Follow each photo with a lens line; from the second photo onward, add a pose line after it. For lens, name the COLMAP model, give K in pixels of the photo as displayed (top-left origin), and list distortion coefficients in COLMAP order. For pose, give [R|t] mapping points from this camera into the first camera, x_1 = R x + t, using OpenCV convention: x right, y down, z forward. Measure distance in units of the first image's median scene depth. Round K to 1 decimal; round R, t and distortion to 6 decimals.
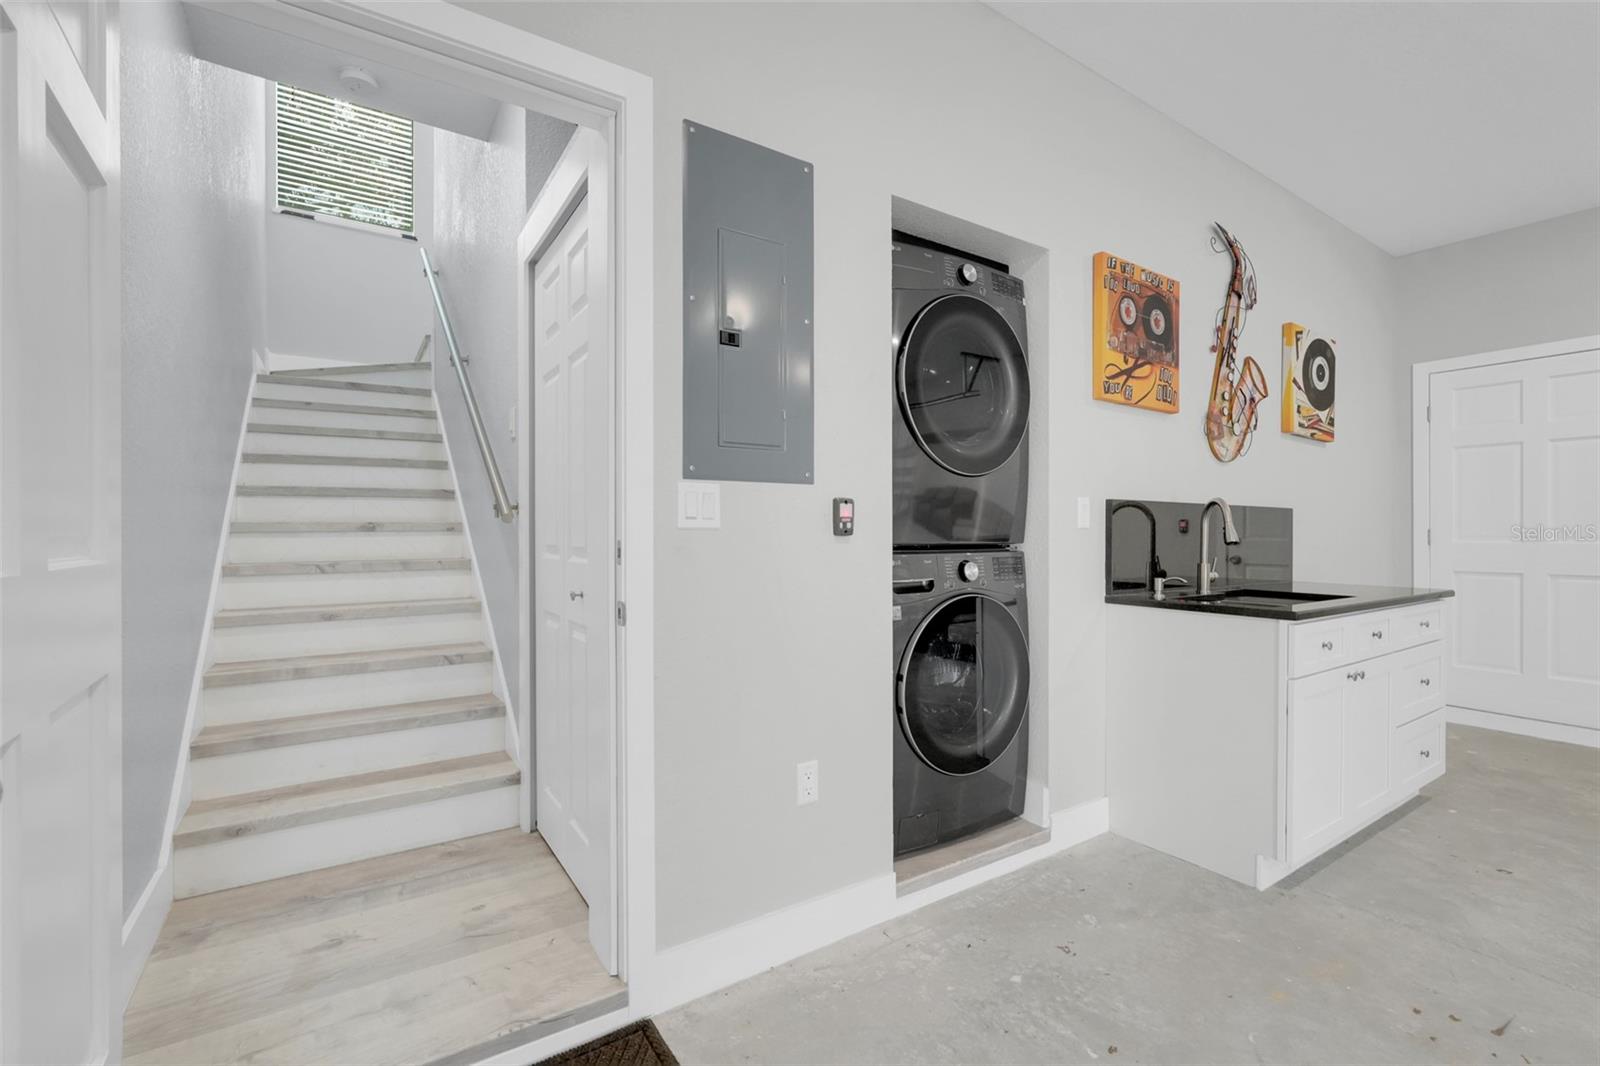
lens RADIAL K [[705.4, 0, 805.9], [0, 705.4, 533.2], [0, 0, 1]] dist [-0.011305, 0.006430]
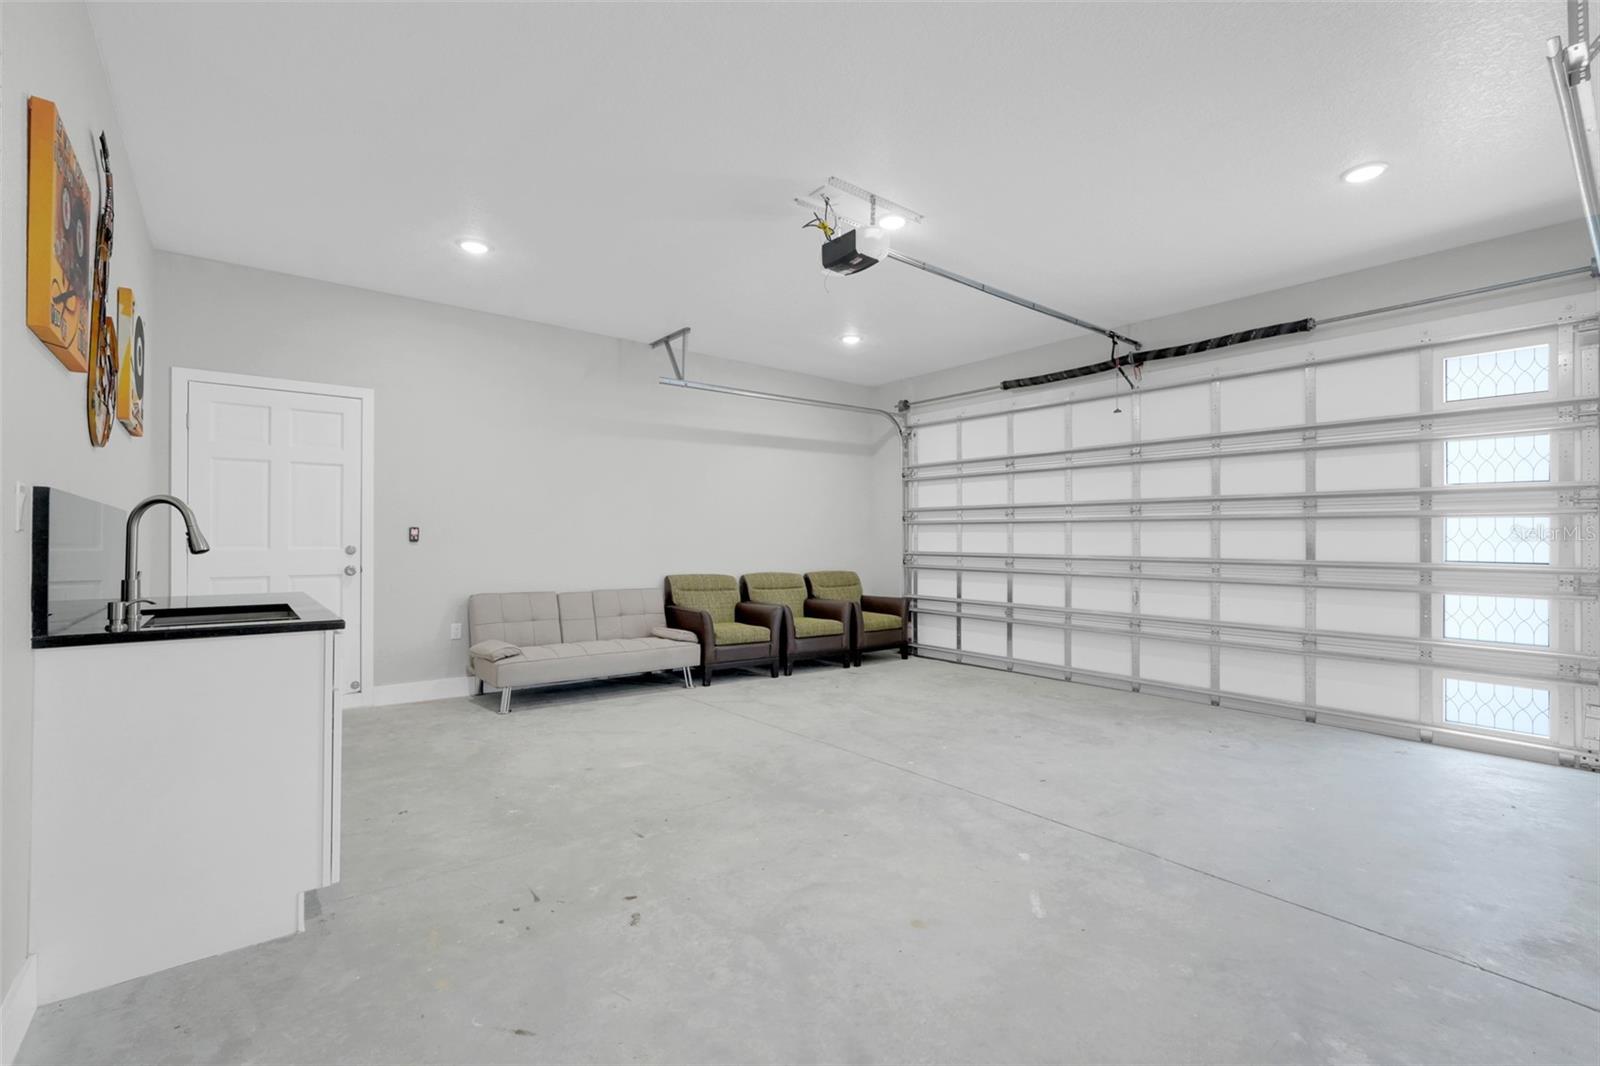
lens RADIAL K [[690.4, 0, 800.7], [0, 690.4, 535.7], [0, 0, 1]] dist [-0.001551, 0.005771]
pose [[-0.088060, 0.010055, 0.996064, -0.261234], [-0.002062, 0.999945, -0.010276, 0.001946], [-0.996113, -0.002959, -0.088034, 0.364027]]
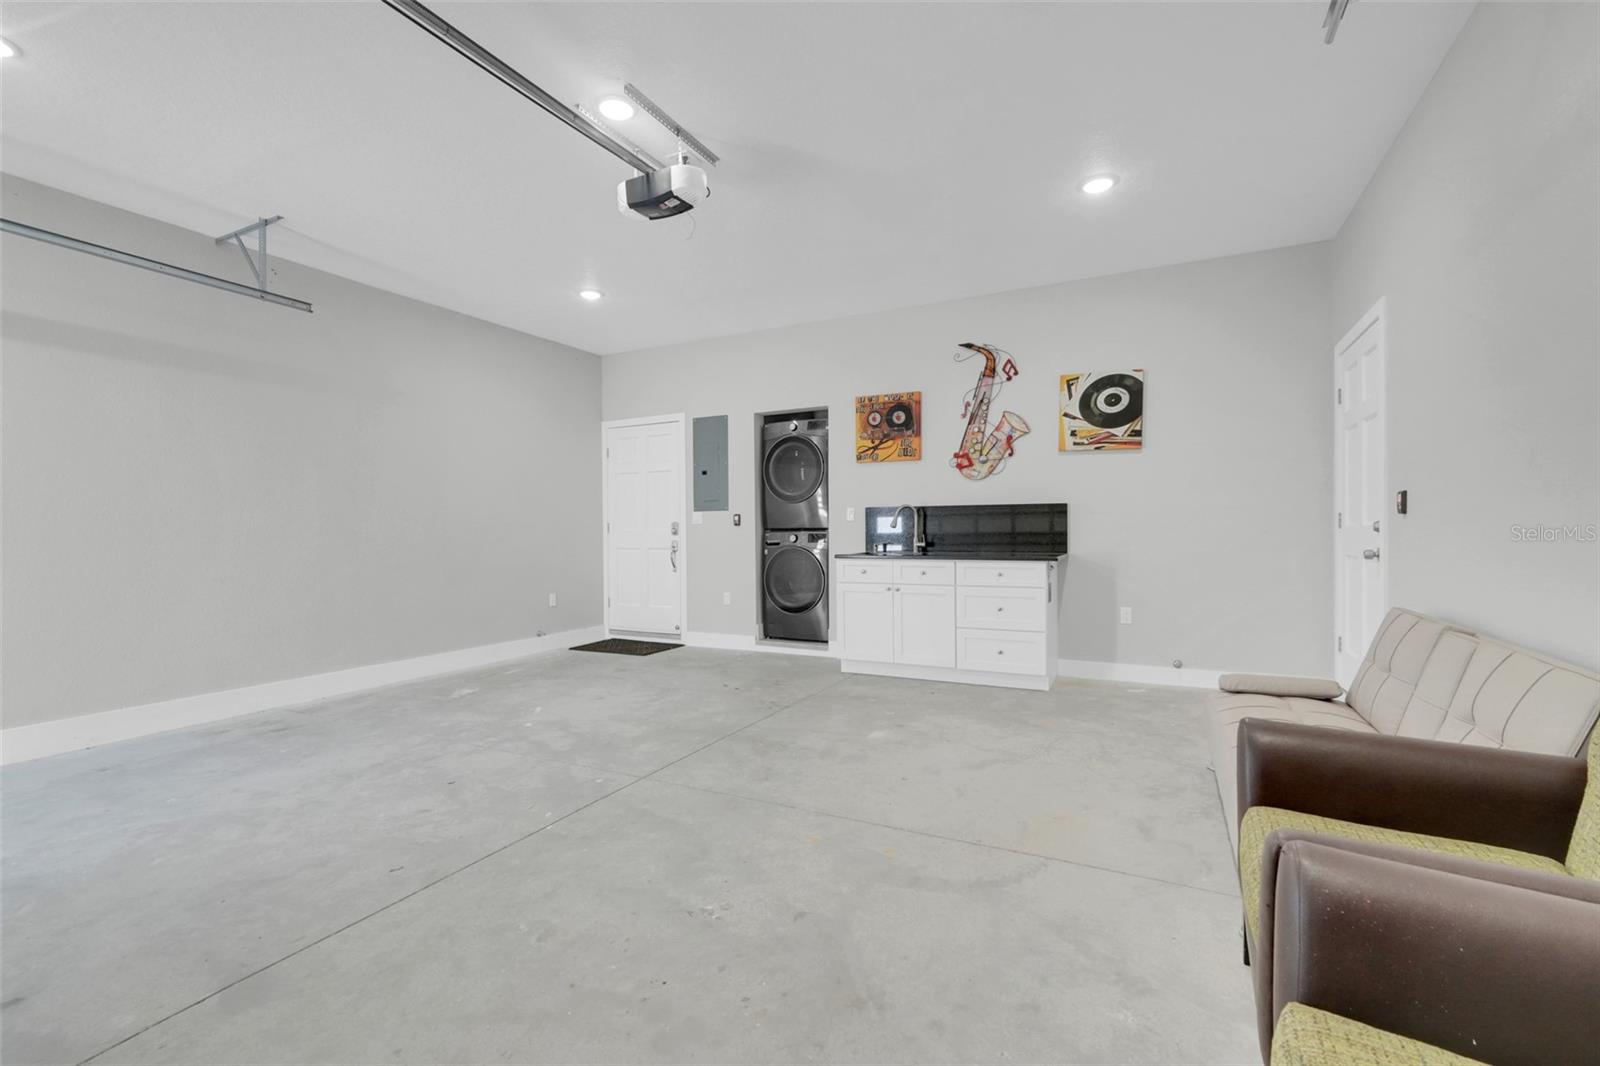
lens RADIAL K [[705.4, 0, 805.9], [0, 705.4, 533.2], [0, 0, 1]] dist [-0.011305, 0.006430]
pose [[0.490507, -0.000512, -0.871437, 2.219035], [0.009677, 0.999941, 0.004859, 0.018660], [0.871384, -0.010816, 0.490483, -0.231651]]
